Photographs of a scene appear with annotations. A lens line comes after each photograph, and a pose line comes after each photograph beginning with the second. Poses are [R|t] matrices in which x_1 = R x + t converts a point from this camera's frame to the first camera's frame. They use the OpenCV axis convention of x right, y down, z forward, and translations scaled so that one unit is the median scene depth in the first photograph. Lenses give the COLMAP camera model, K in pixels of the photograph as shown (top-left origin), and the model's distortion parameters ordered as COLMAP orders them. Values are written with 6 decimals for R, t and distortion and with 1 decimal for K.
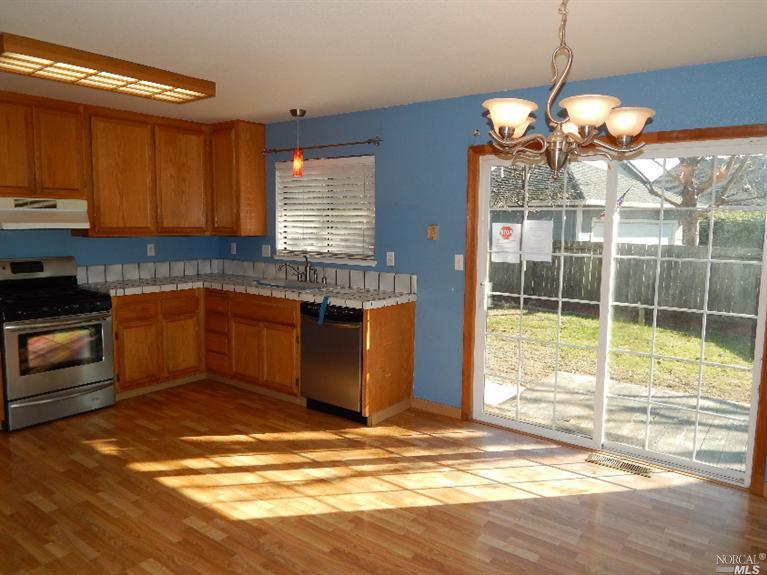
lens RADIAL K [[563.9, 0, 383.0], [0, 563.9, 283.3], [0, 0, 1]] dist [-0.004989, -0.012985]
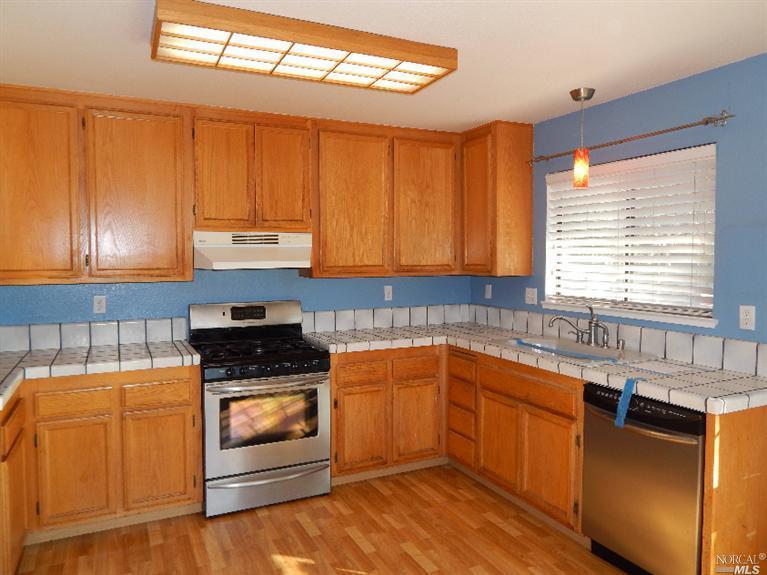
lens RADIAL K [[563.9, 0, 388.3], [0, 563.9, 282.8], [0, 0, 1]] dist [-0.004989, -0.012985]
pose [[0.898280, 0.006200, -0.439380, -0.065700], [-0.034042, 0.997877, -0.055515, -0.034718], [0.438103, 0.064825, 0.896584, 0.327456]]
